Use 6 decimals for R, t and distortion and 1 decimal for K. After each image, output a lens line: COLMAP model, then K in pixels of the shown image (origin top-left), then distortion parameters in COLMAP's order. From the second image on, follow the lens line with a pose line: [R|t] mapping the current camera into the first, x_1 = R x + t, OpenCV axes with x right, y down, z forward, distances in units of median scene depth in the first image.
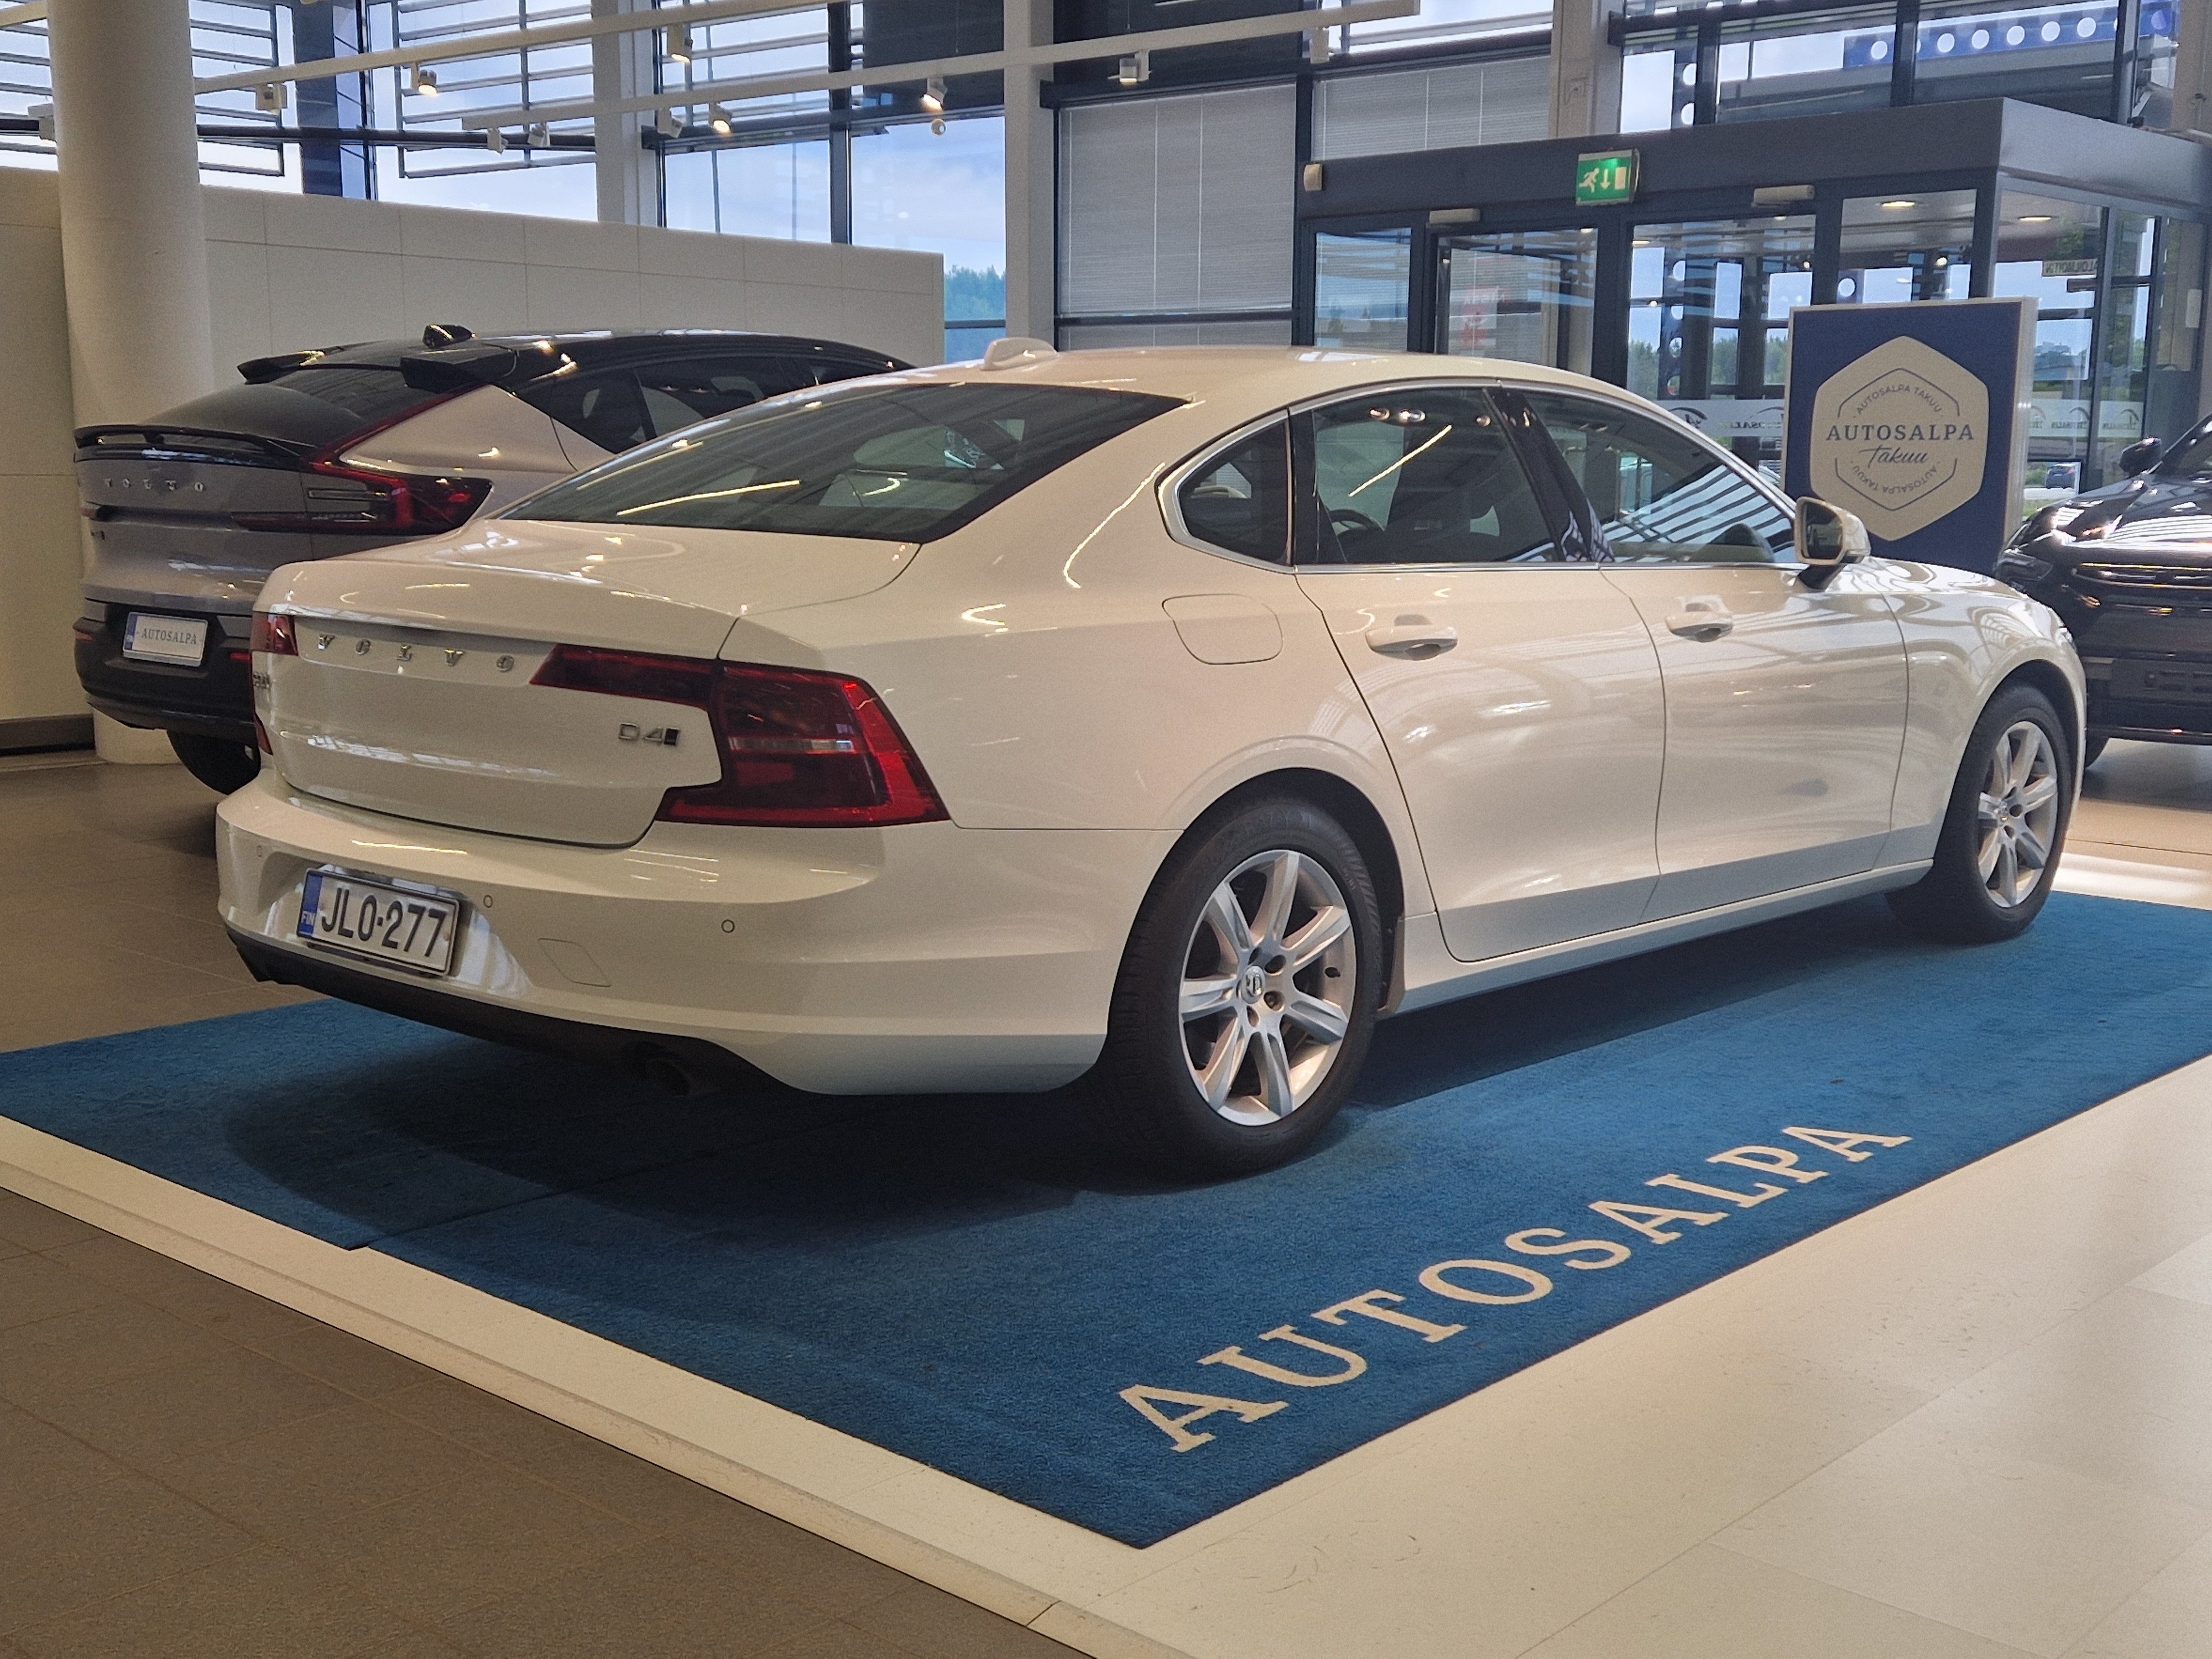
lens RADIAL K [[2537.9, 0, 1160.0], [0, 2537.9, 820.6], [0, 0, 1]] dist [0.159238, -0.001756]
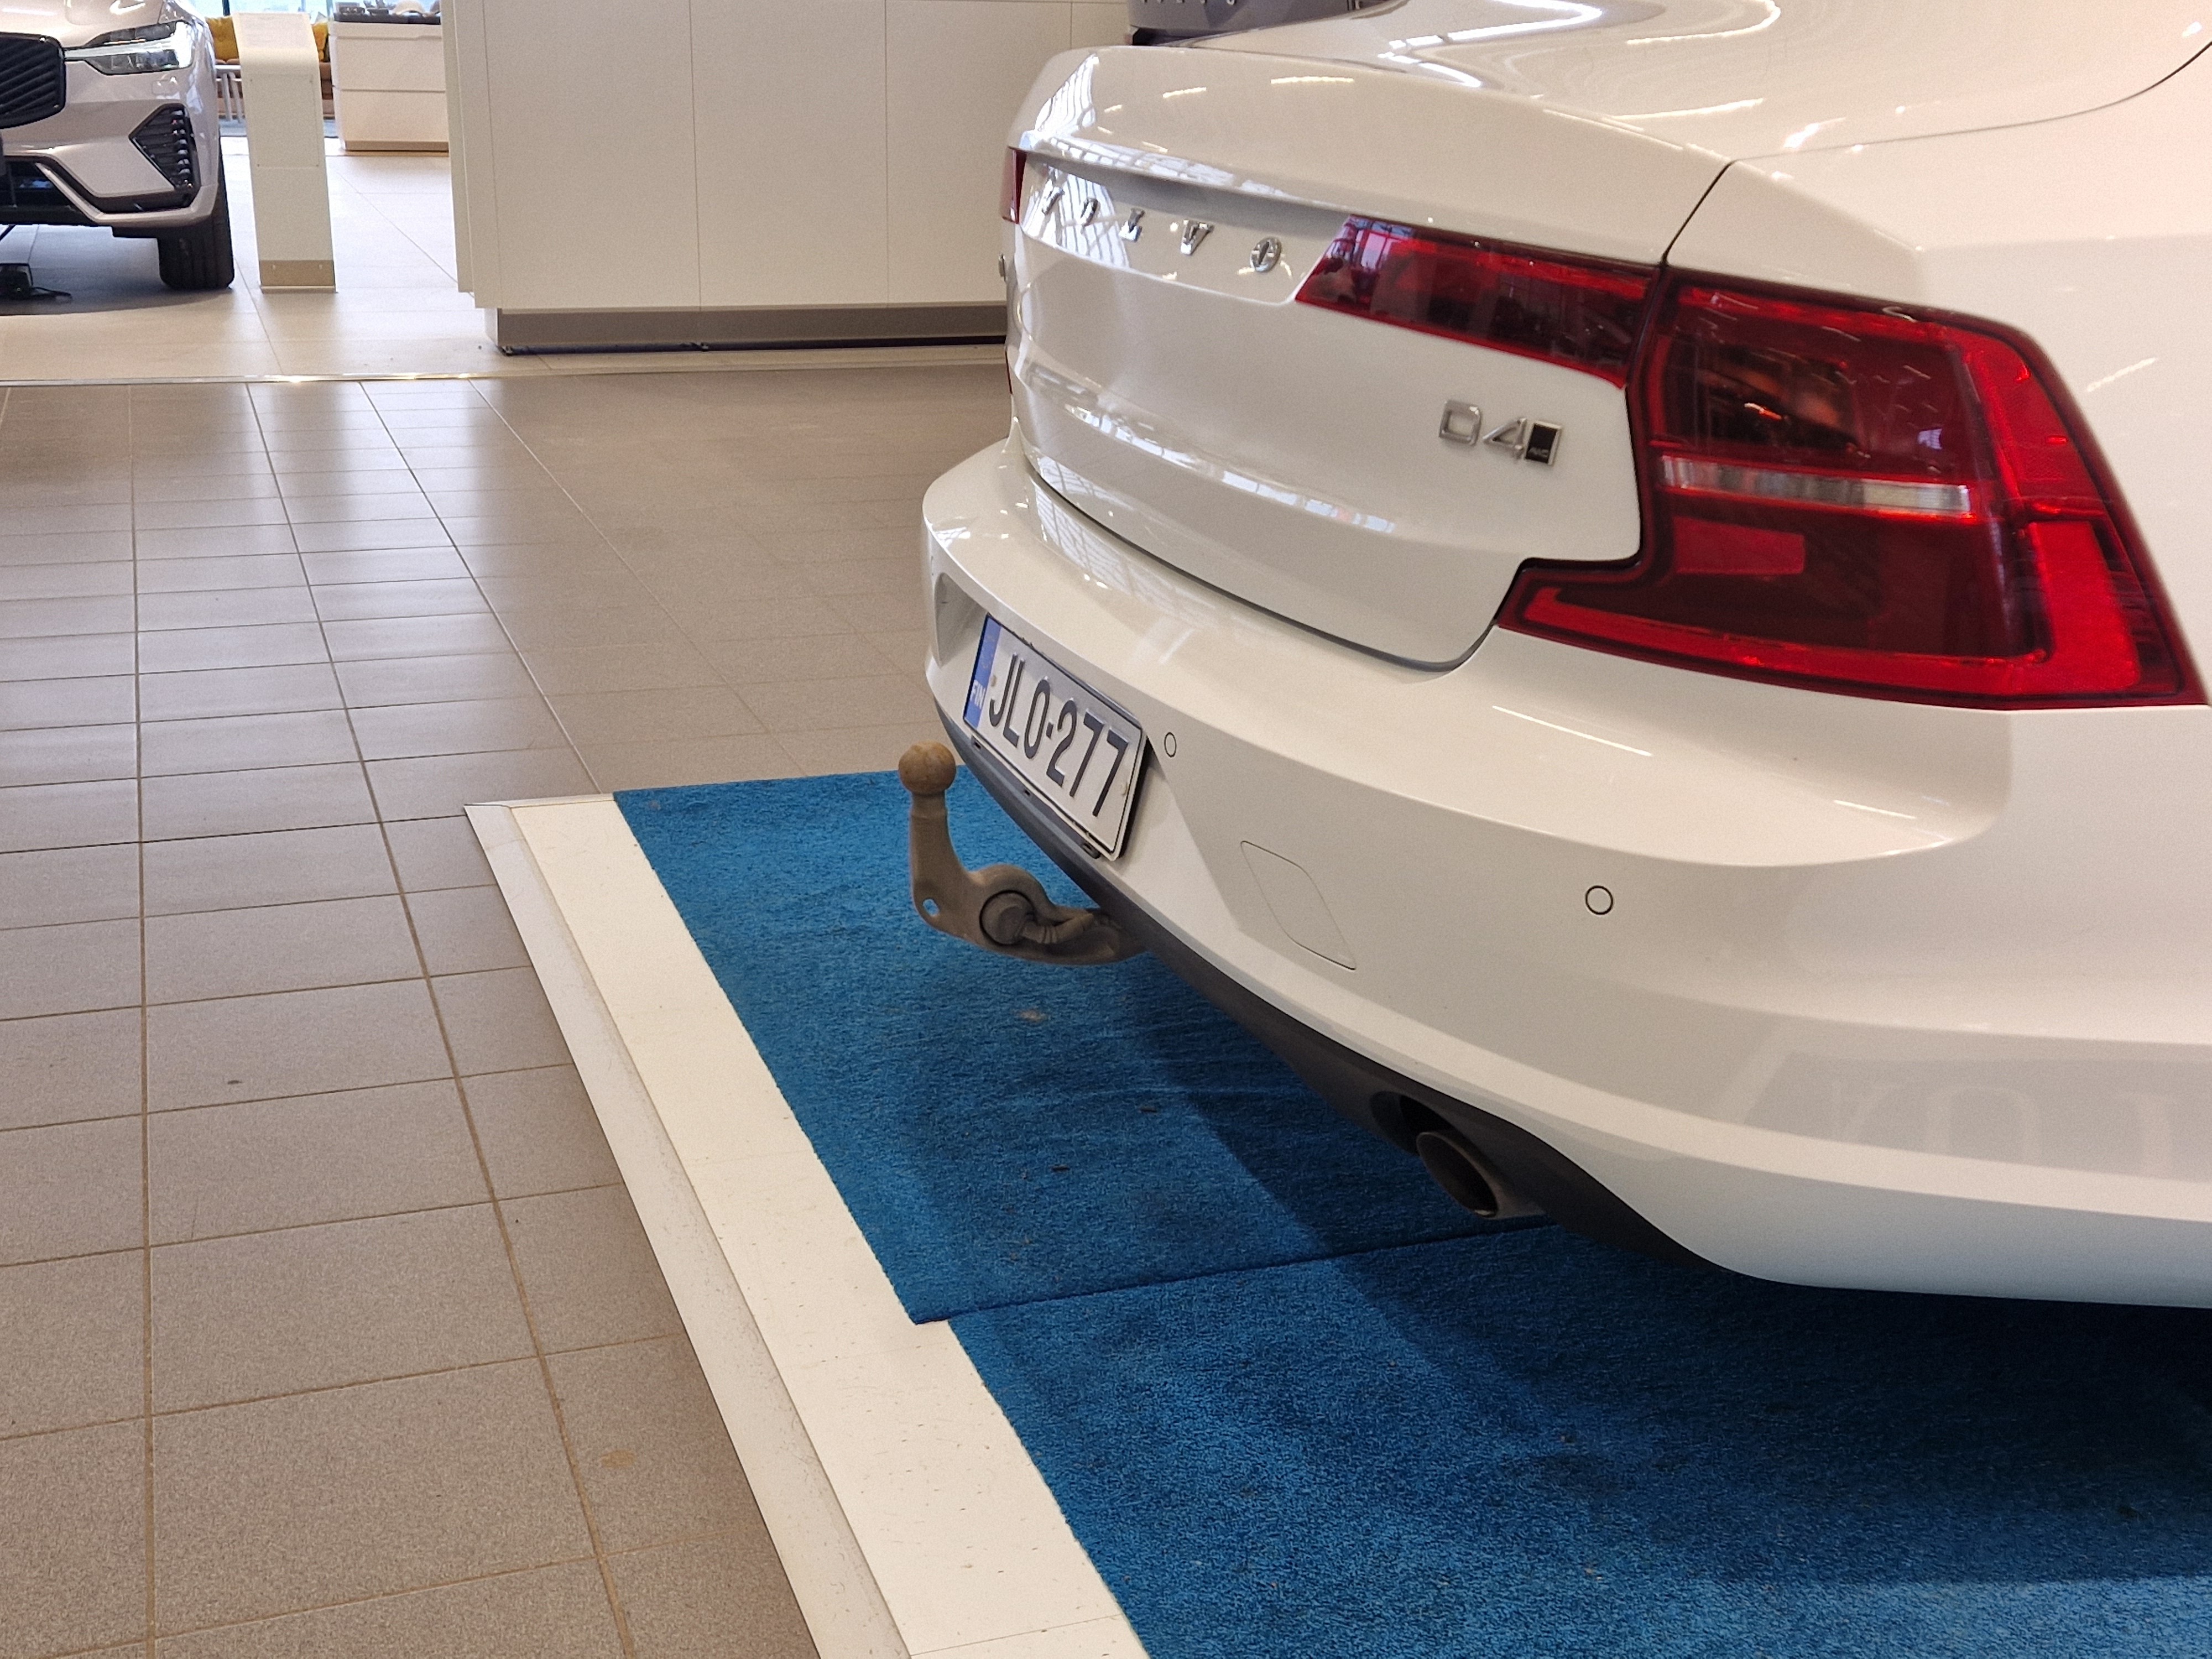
lens RADIAL K [[2537.9, 0, 1160.0], [0, 2537.9, 820.6], [0, 0, 1]] dist [0.159238, -0.001756]
pose [[0.891292, 0.155041, -0.426100, -0.050945], [-0.094363, 0.982574, 0.160136, -0.031852], [0.443503, -0.102520, 0.890390, 0.551246]]
